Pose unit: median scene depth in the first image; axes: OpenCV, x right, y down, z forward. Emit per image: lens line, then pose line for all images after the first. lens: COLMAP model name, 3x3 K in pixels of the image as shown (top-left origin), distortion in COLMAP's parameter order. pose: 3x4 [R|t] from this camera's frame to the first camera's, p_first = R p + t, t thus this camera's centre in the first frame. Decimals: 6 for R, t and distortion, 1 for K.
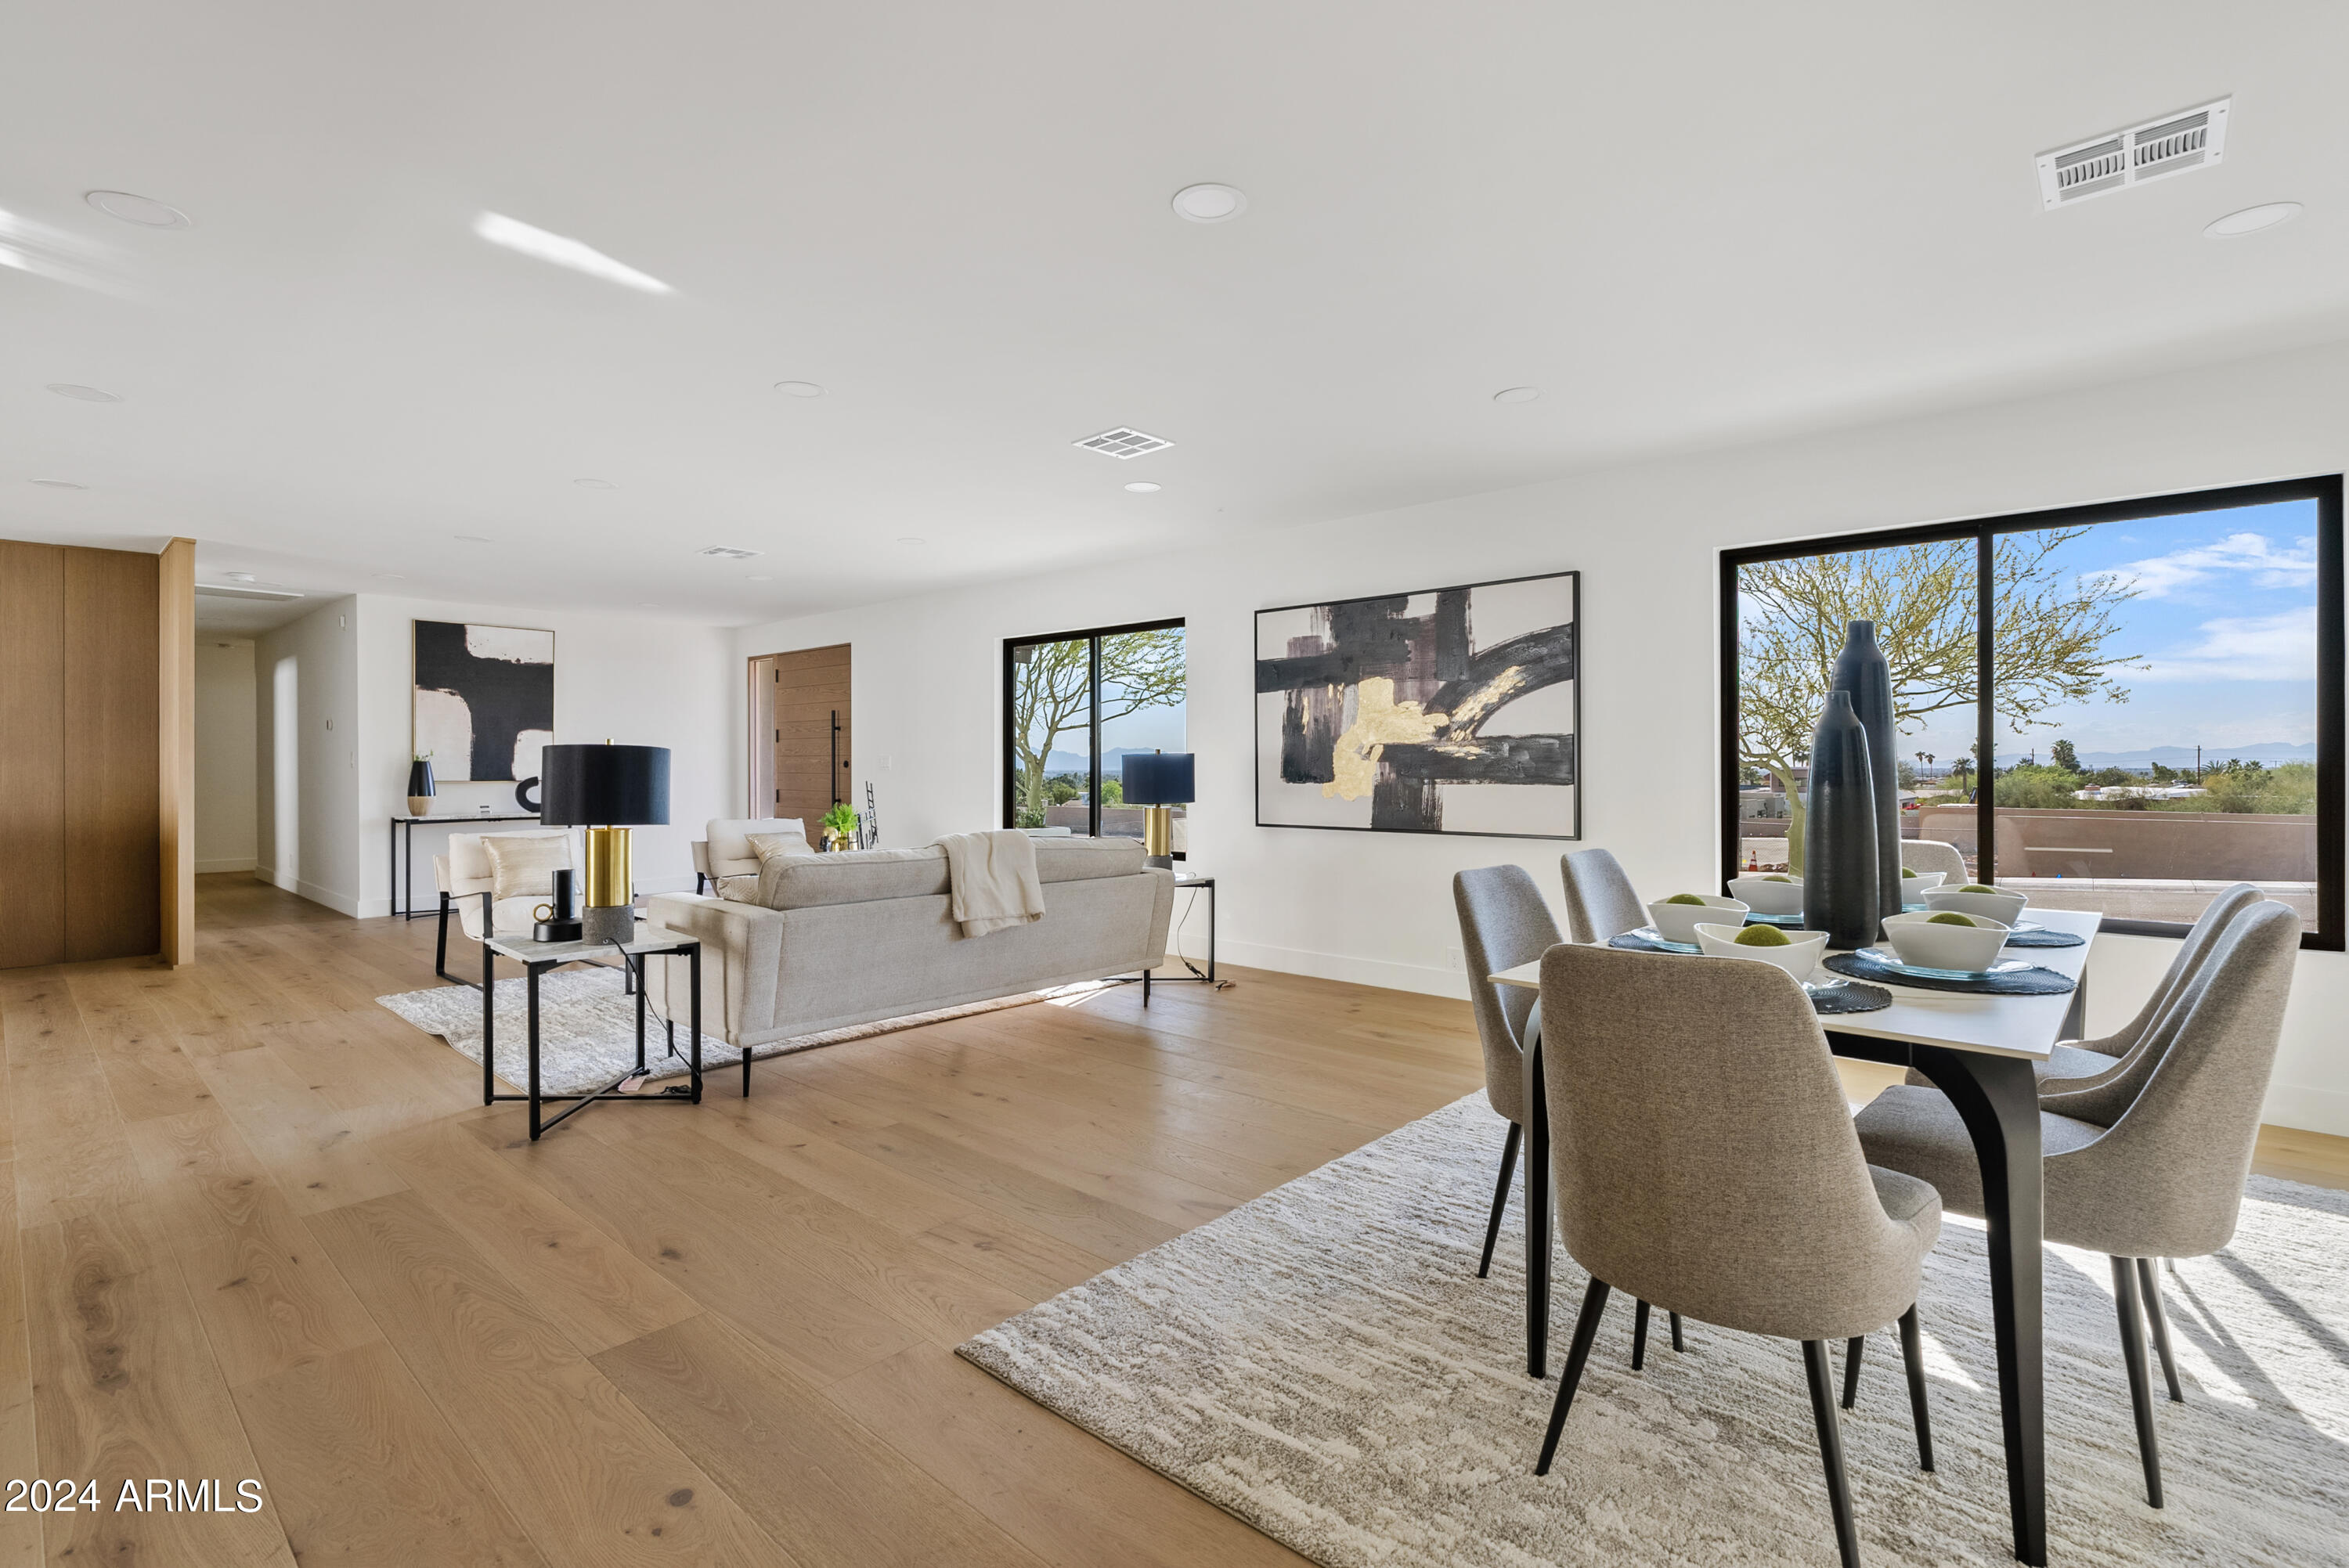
lens RADIAL K [[1079.3, 0, 1162.7], [0, 1079.3, 764.8], [0, 0, 1]] dist [-0.010284, 0.003172]
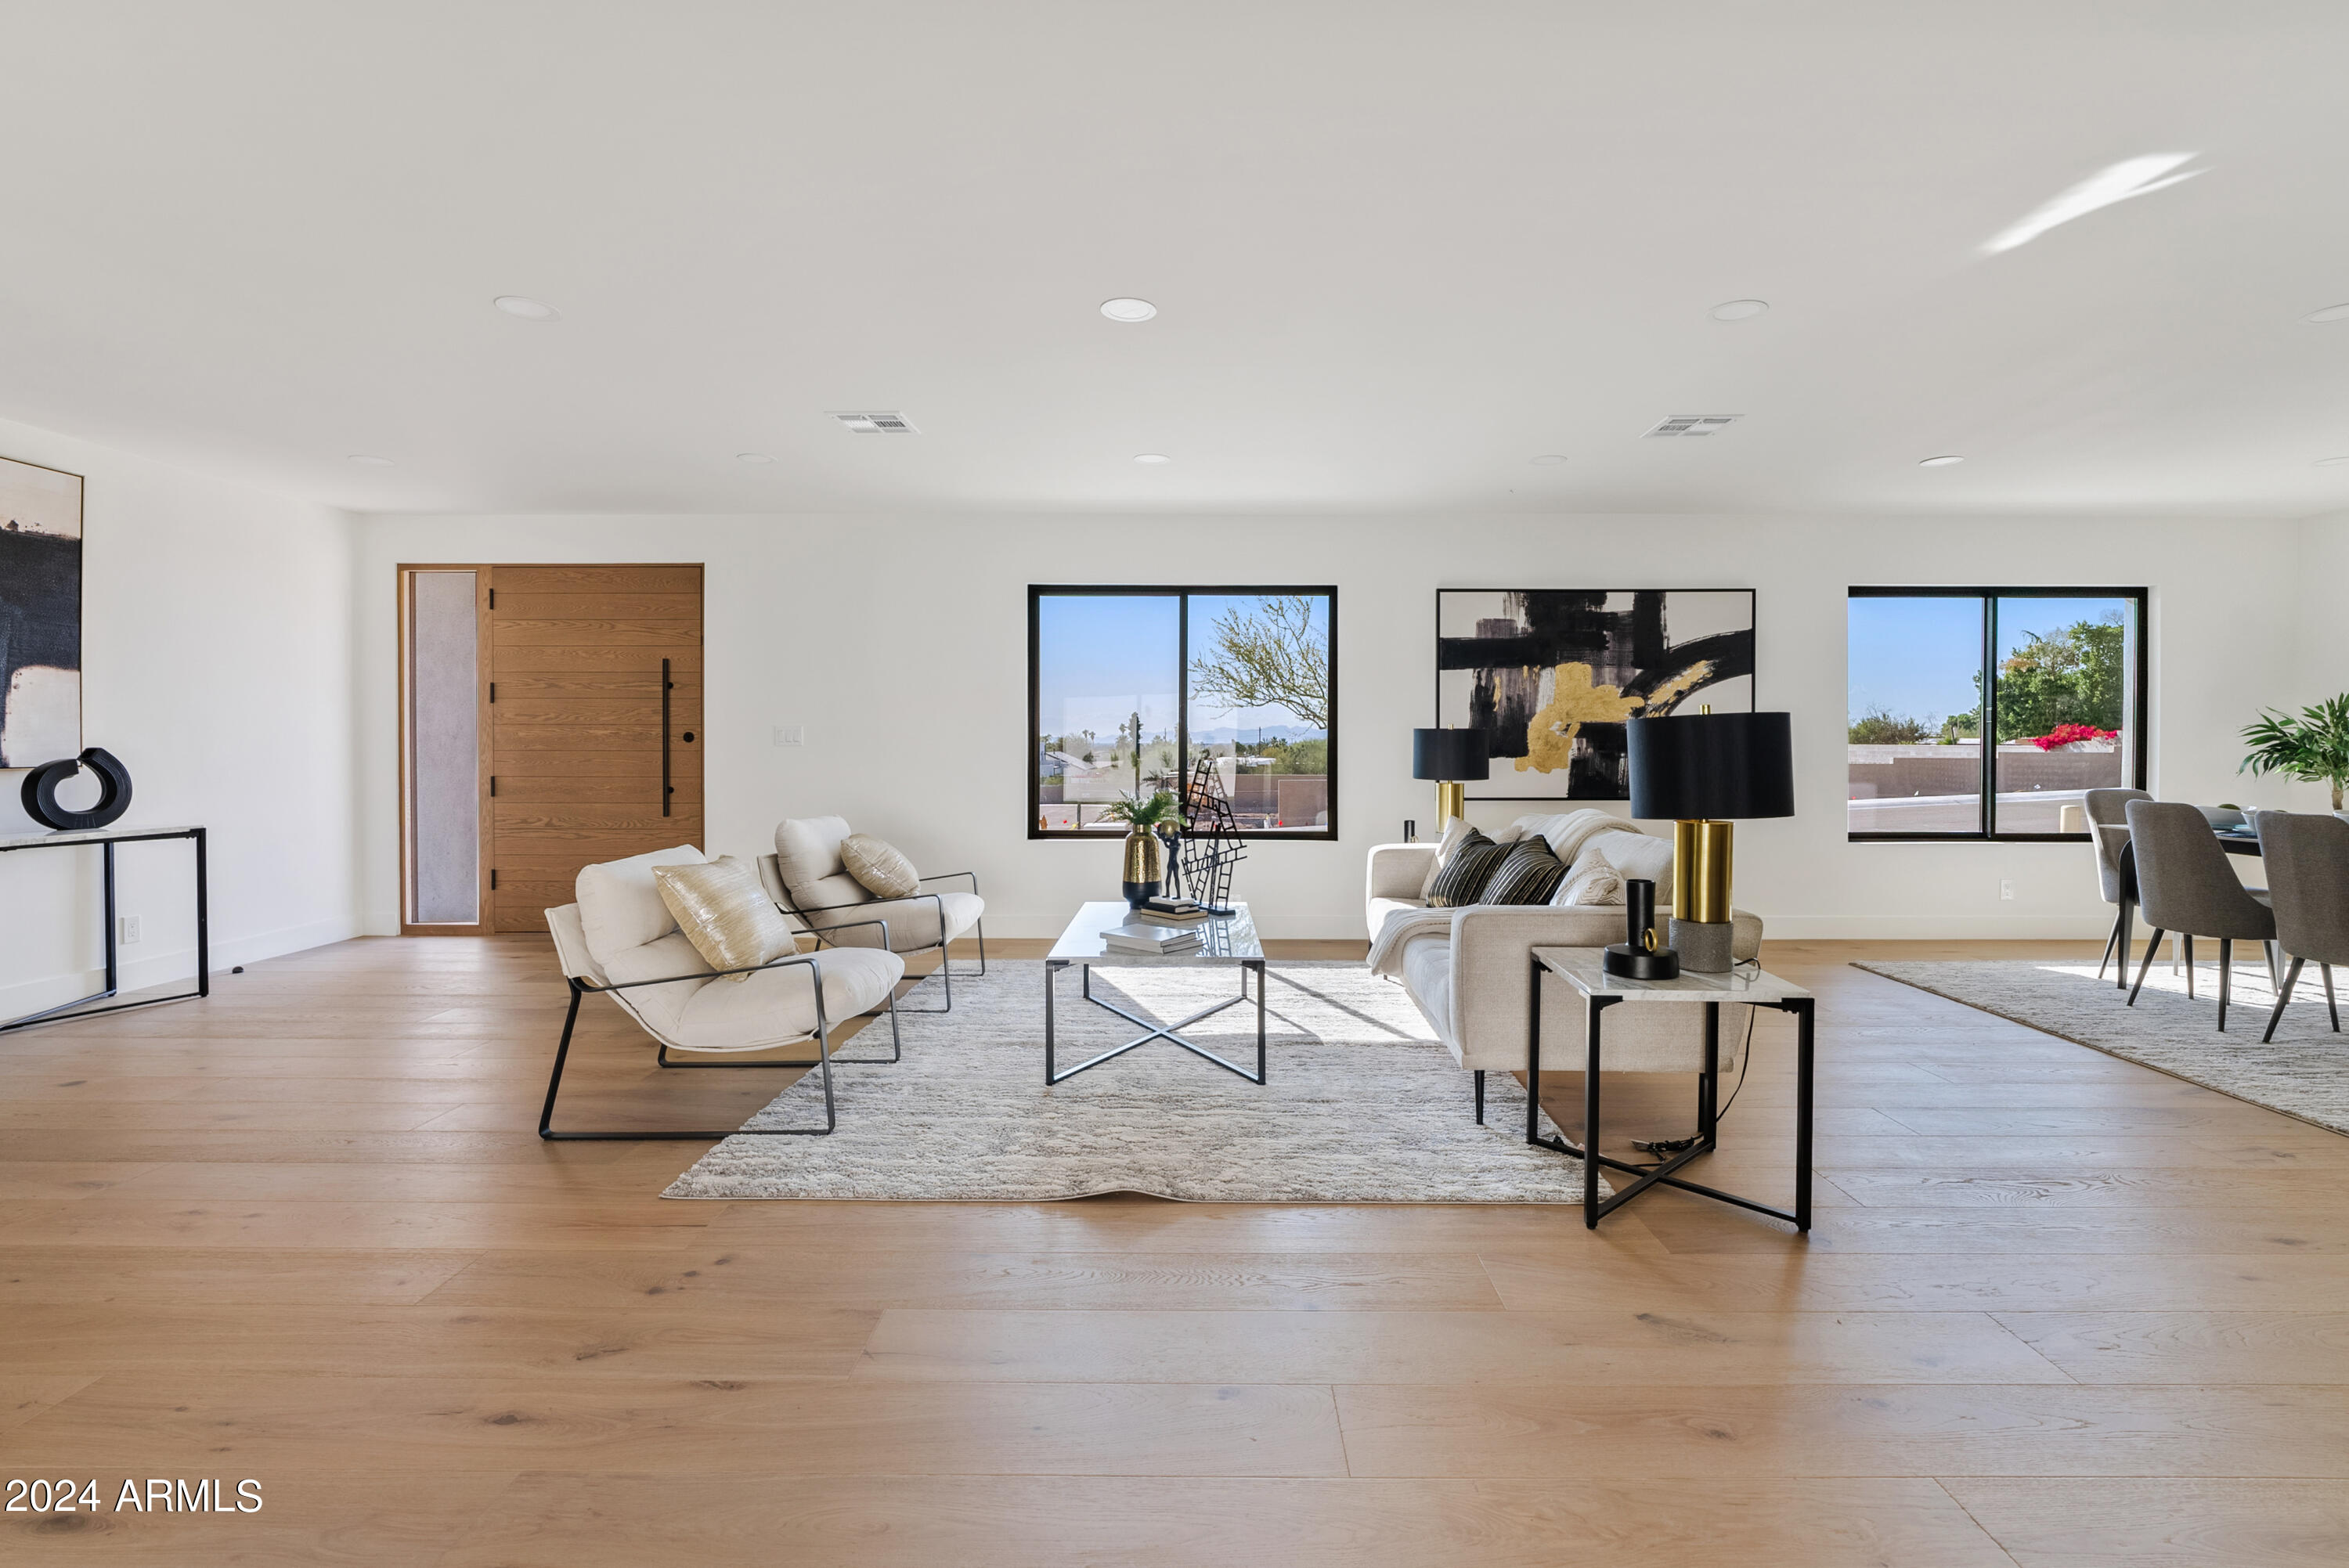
lens RADIAL K [[1079.3, 0, 1195.5], [0, 1079.3, 755.7], [0, 0, 1]] dist [-0.010284, 0.003172]
pose [[0.744404, -0.007532, 0.667687, -0.878708], [-0.002709, 0.999894, 0.014300, 0.000941], [-0.667724, -0.012454, 0.744305, 0.449314]]
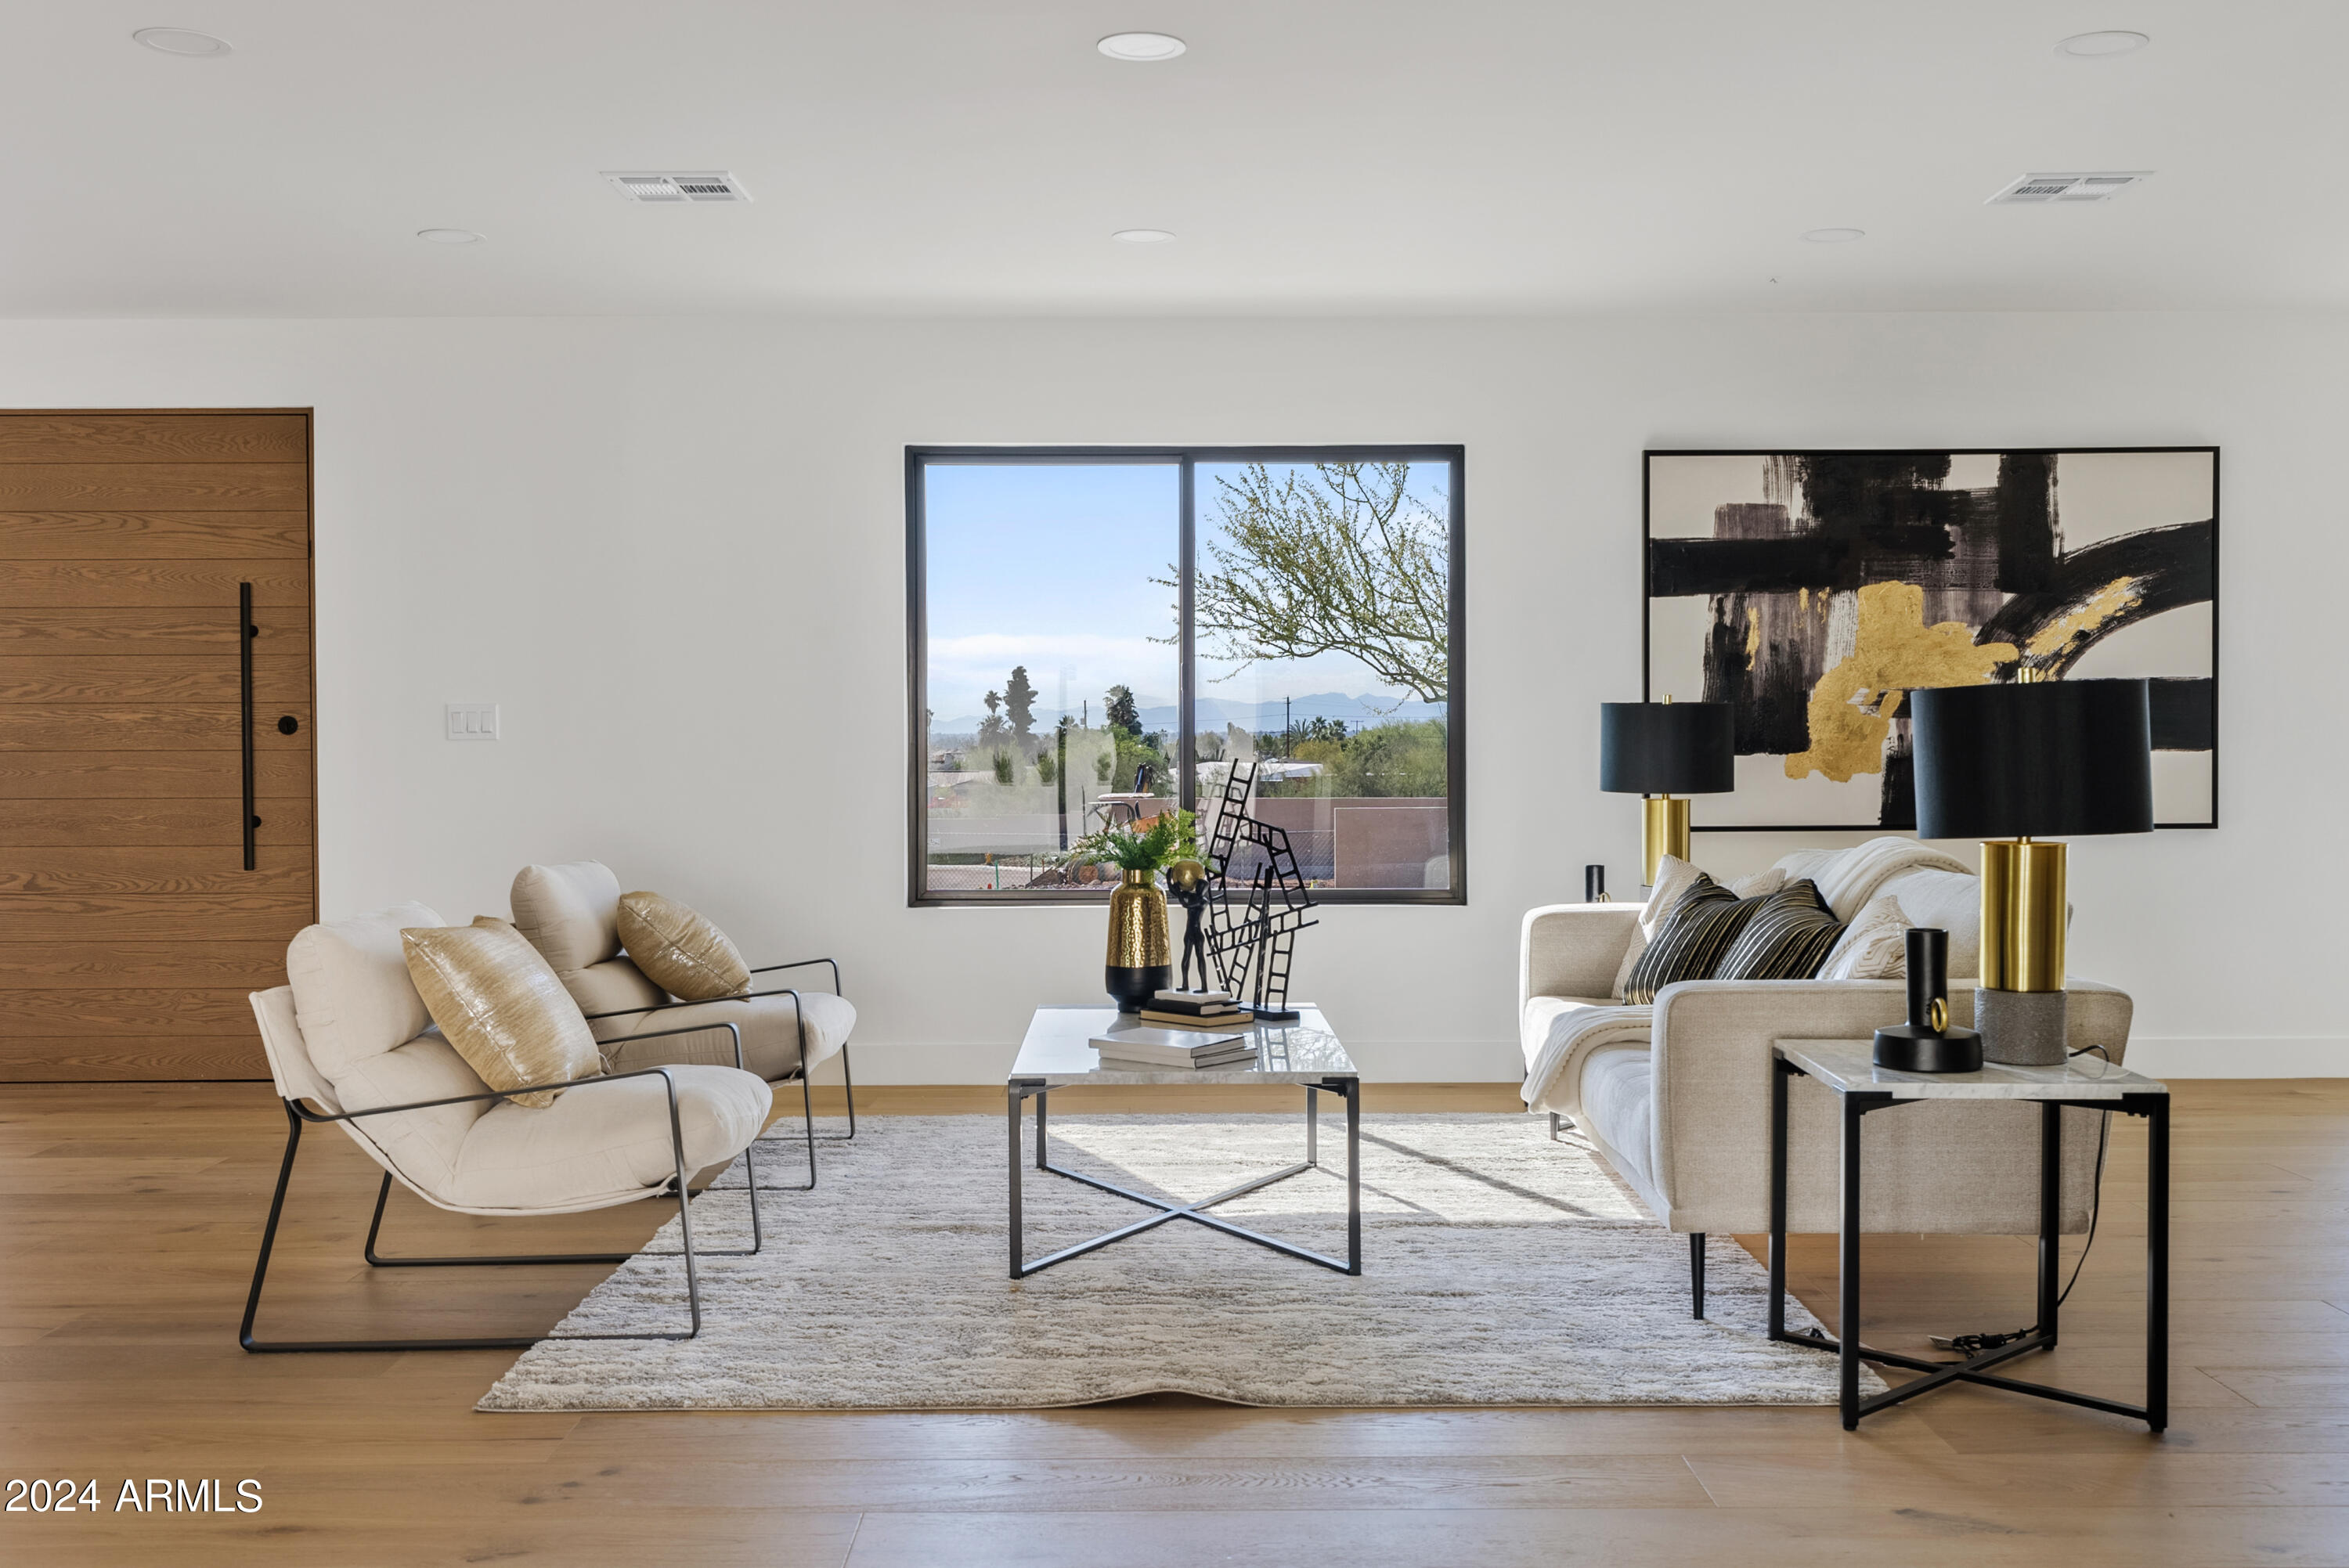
lens RADIAL K [[2338.6, 0, 1172.0], [0, 2338.6, 772.0], [0, 0, 1]] dist [0.011808, 0.000000]
pose [[0.737168, -0.015405, 0.675534, -1.065058], [0.002886, 0.999803, 0.019649, 0.001058], [-0.675704, -0.012535, 0.737067, 0.298937]]
